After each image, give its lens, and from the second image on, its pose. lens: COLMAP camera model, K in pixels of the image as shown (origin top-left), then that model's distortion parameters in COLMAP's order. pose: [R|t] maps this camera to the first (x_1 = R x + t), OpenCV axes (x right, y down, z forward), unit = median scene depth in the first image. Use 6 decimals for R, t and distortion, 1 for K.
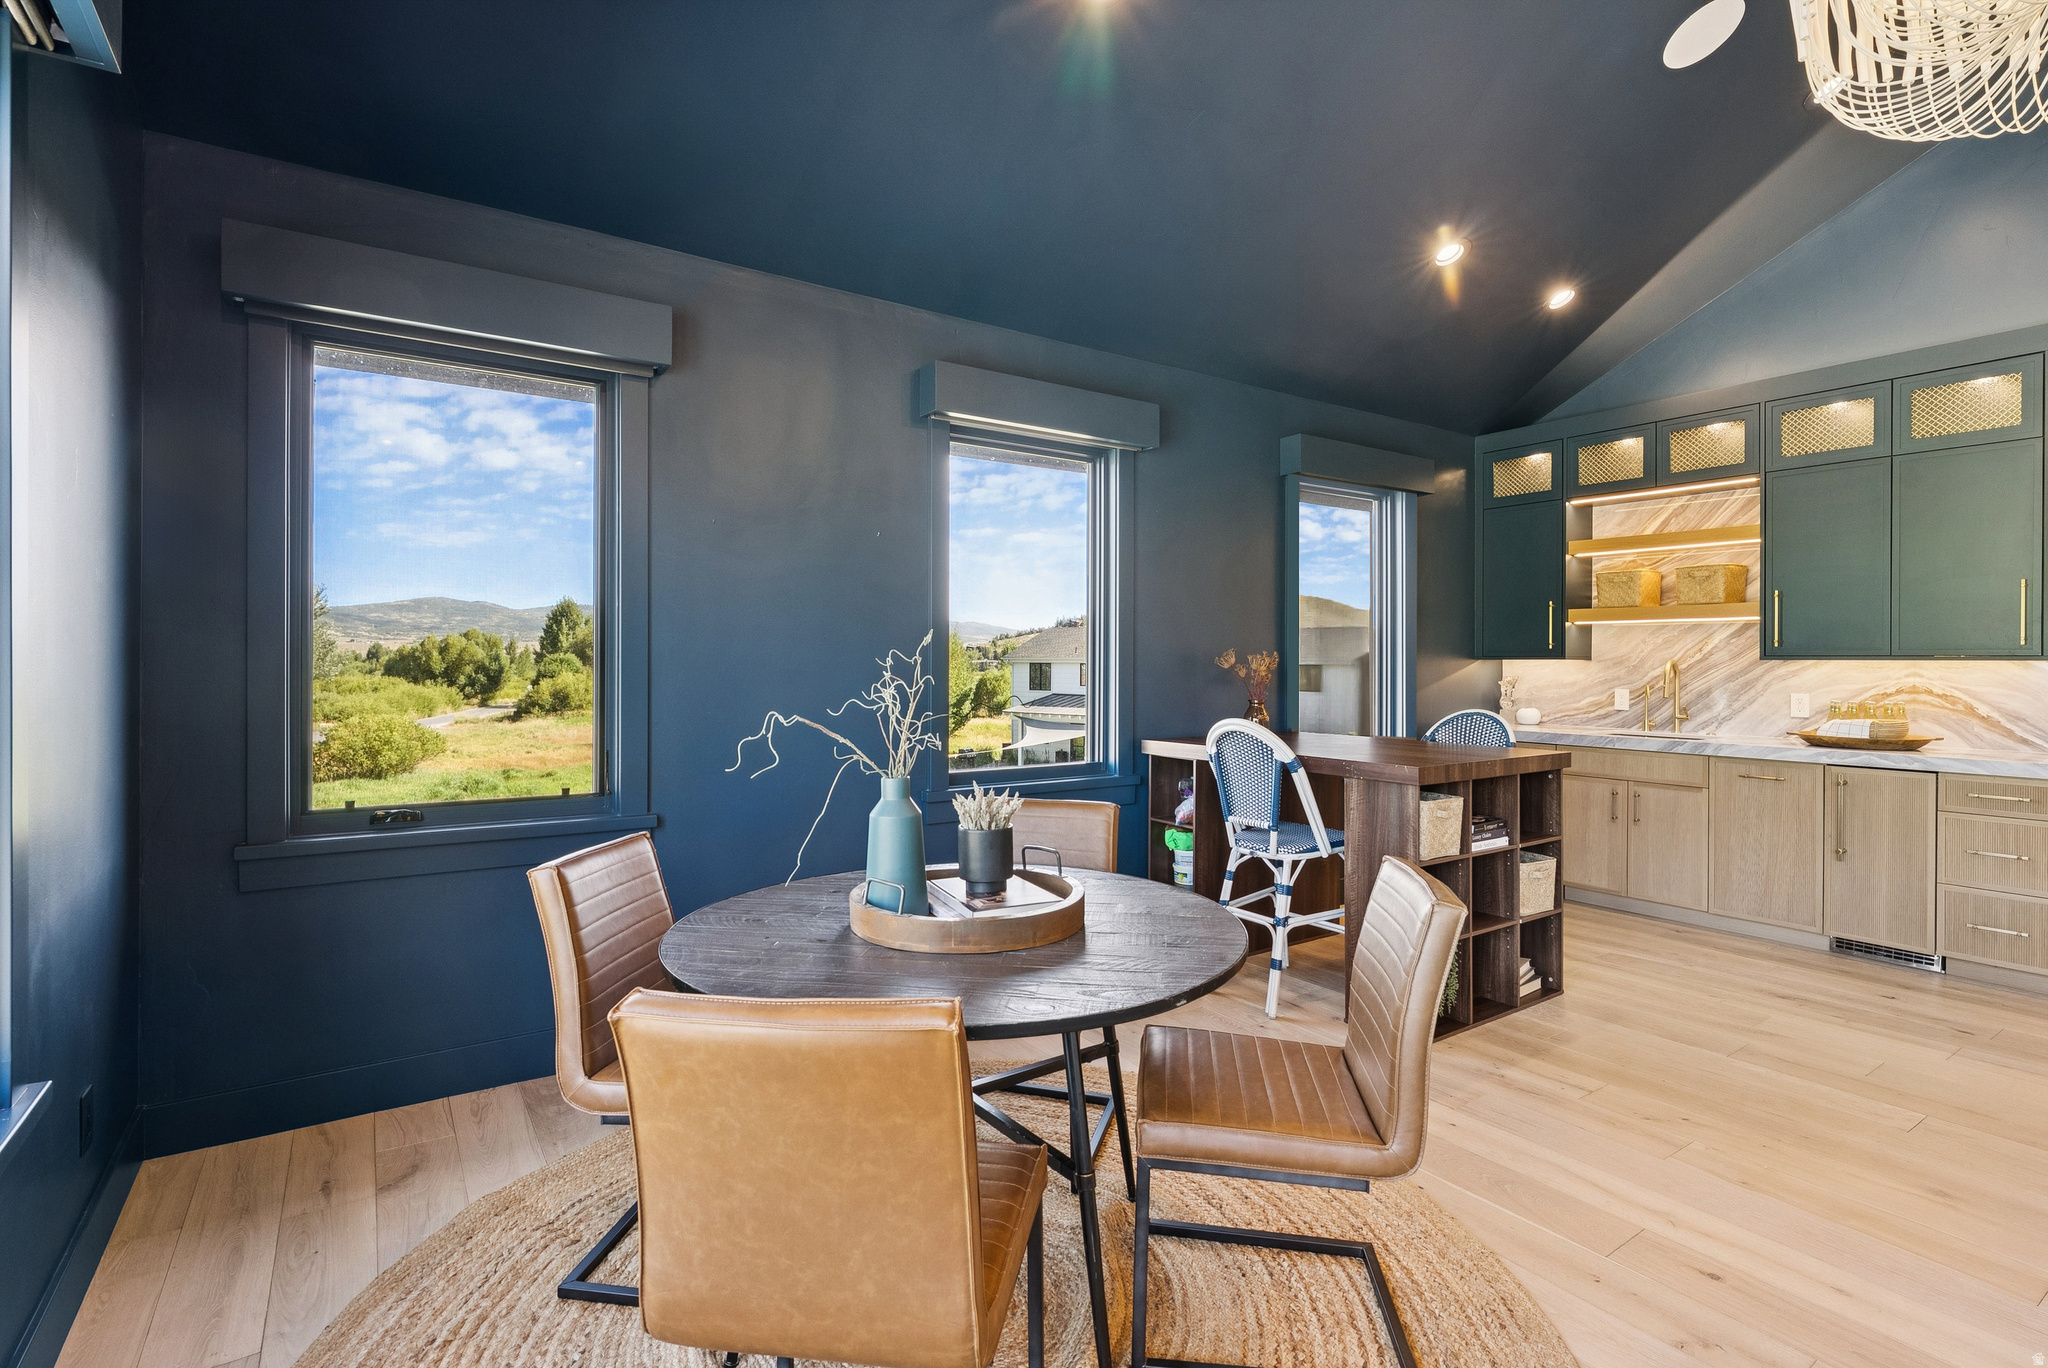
lens RADIAL K [[965.7, 0, 1029.5], [0, 965.7, 663.2], [0, 0, 1]] dist [0.002144, -0.000854]
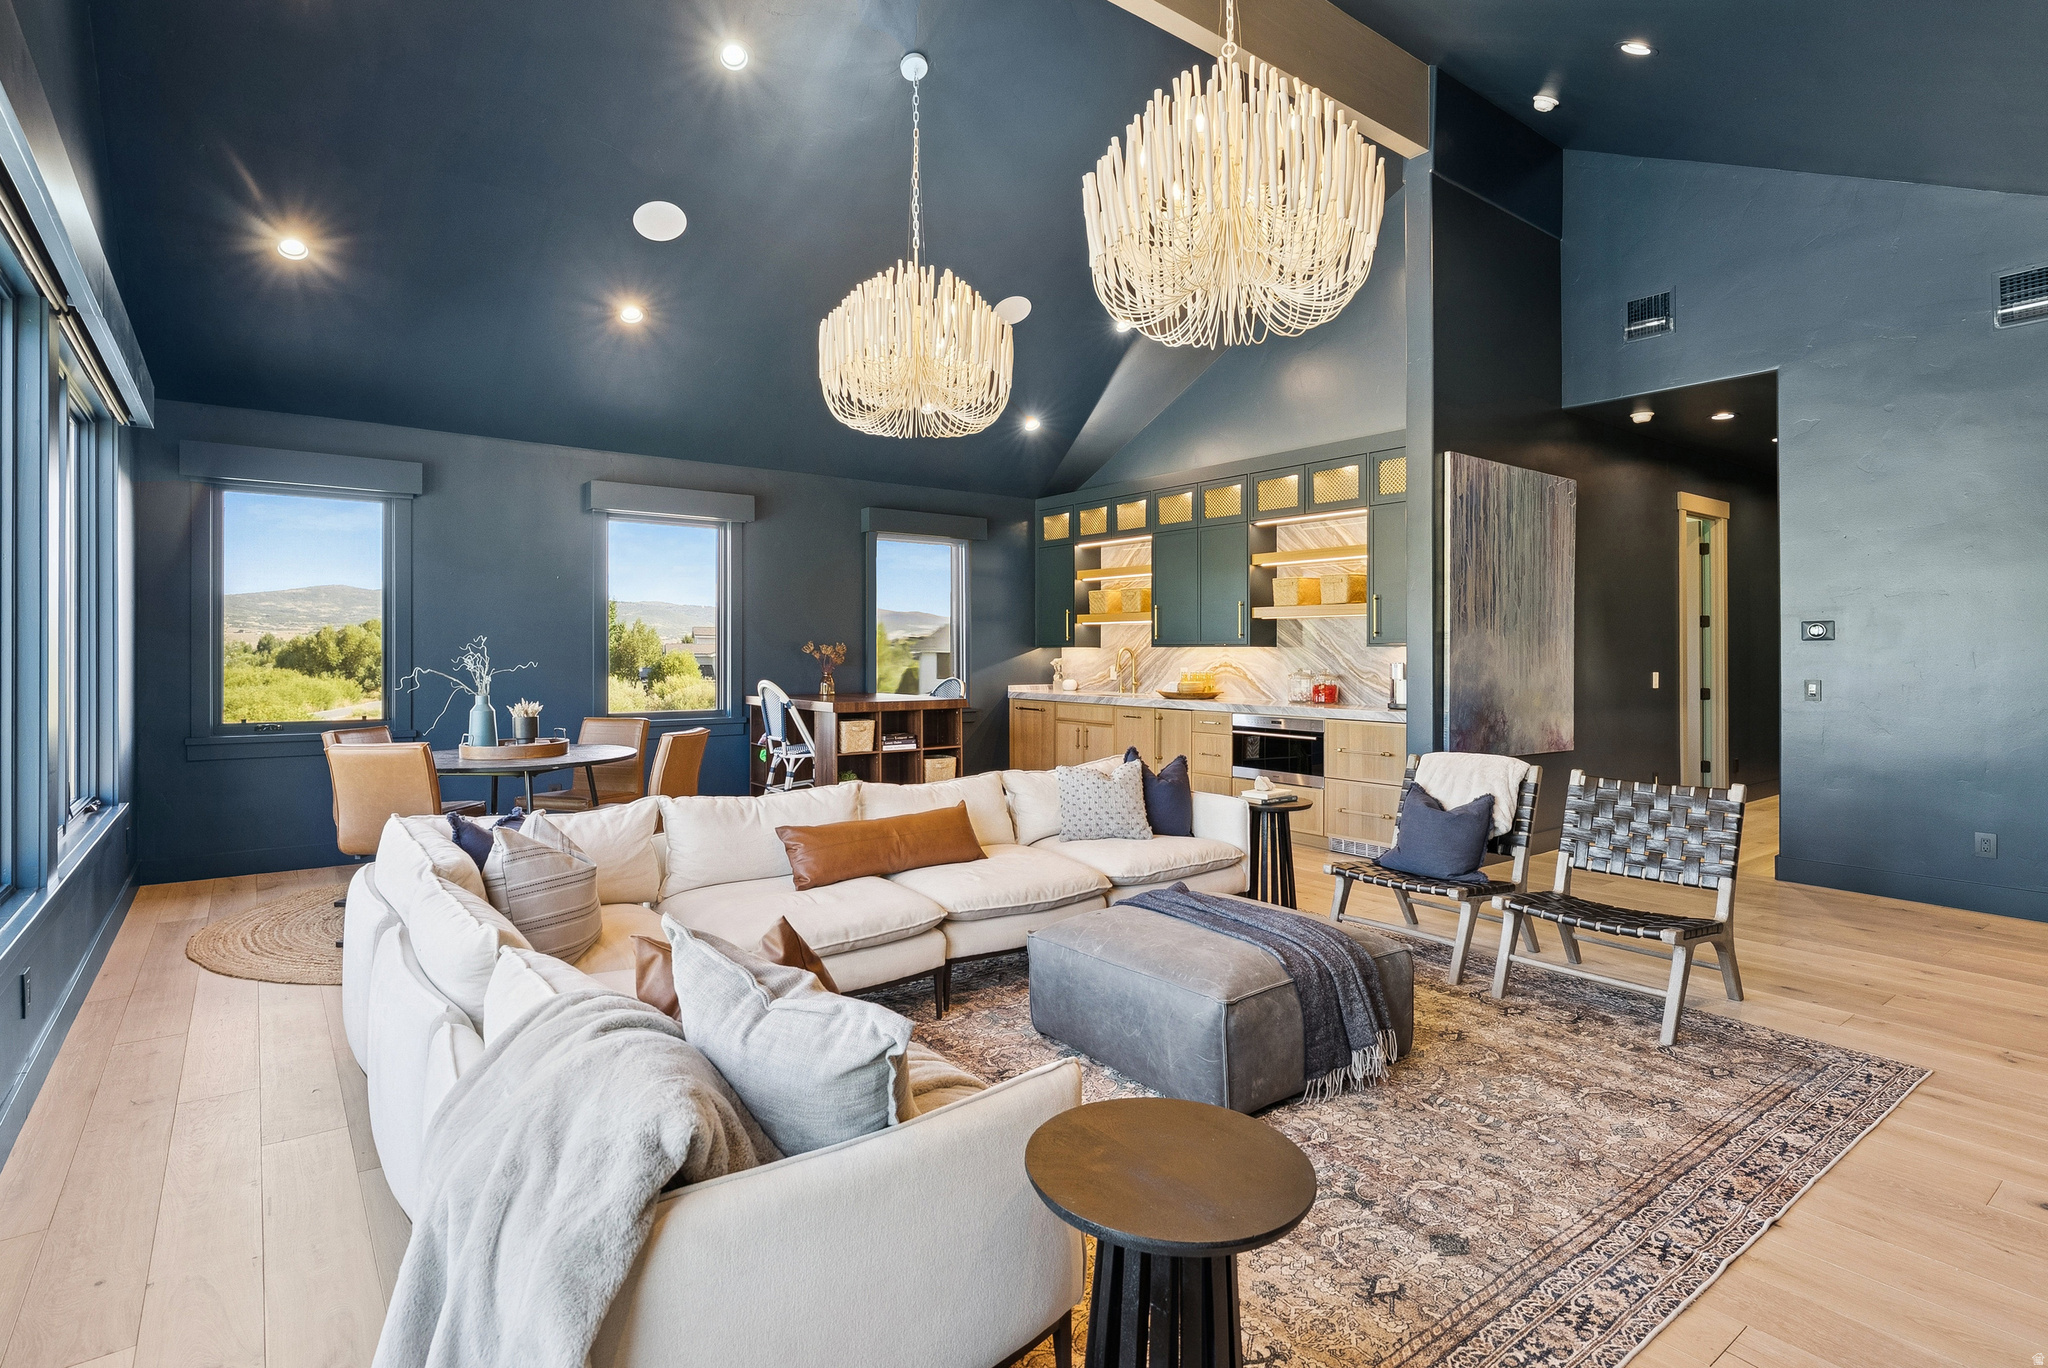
lens RADIAL K [[965.7, 0, 1035.1], [0, 965.7, 651.5], [0, 0, 1]] dist [0.002144, -0.000854]
pose [[0.997075, -0.003111, 0.076366, 0.463540], [0.003217, 0.999994, -0.001264, 0.006077], [-0.076362, 0.001506, 0.997079, -0.667882]]
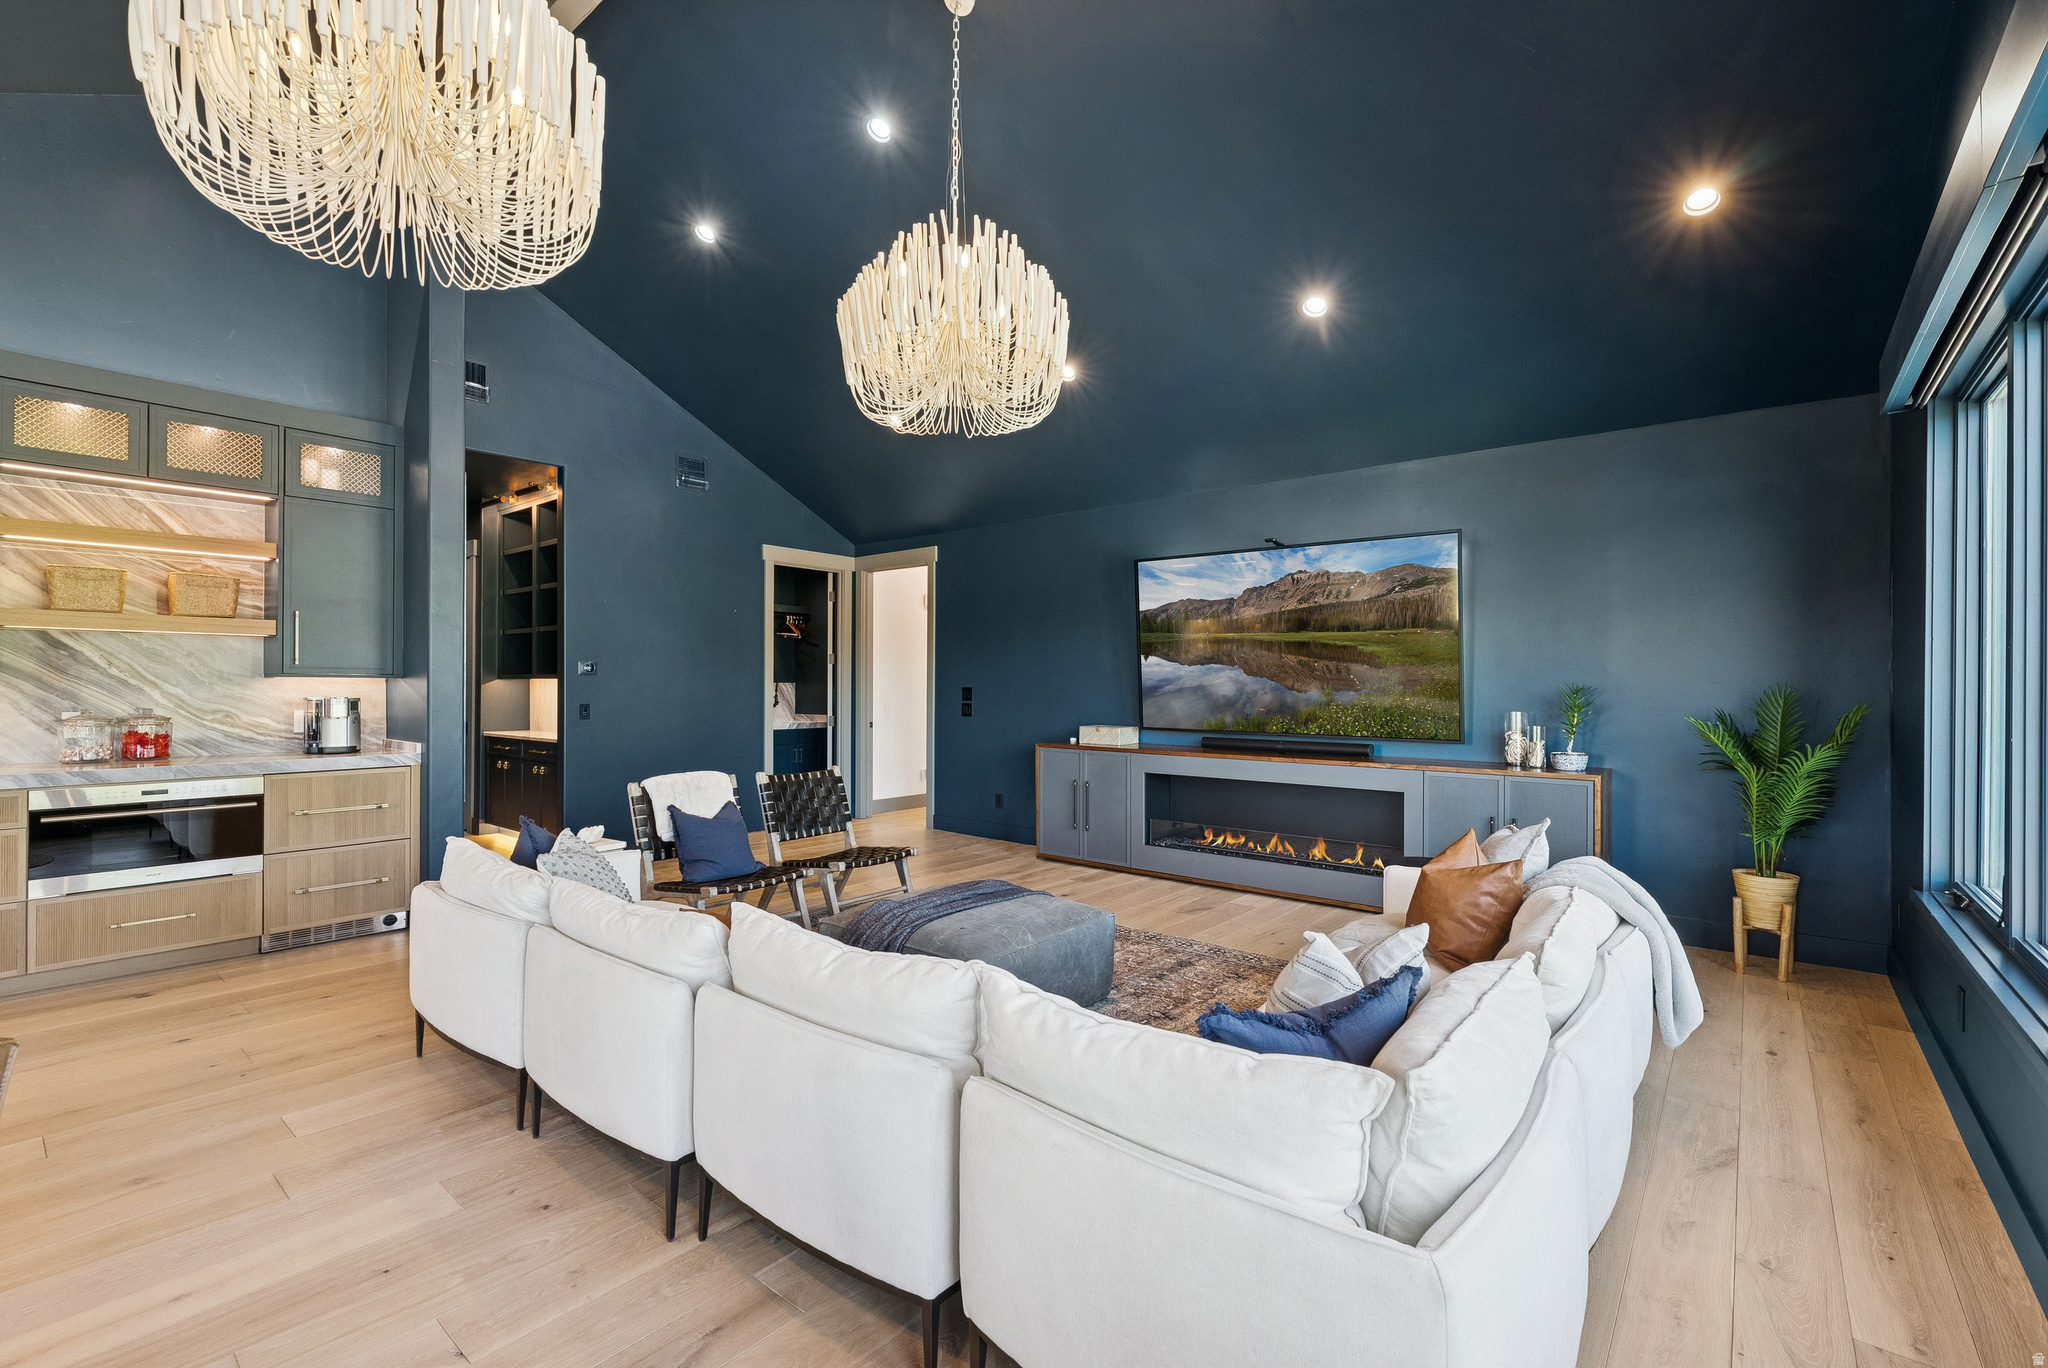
lens RADIAL K [[884.4, 0, 997.1], [0, 884.4, 690.1], [0, 0, 1]] dist [0.001935, -0.000333]
pose [[-0.254457, -0.012699, 0.967001, -0.115490], [-0.002858, 0.999919, 0.012379, -0.001105], [-0.967080, 0.000386, -0.254473, 0.177886]]
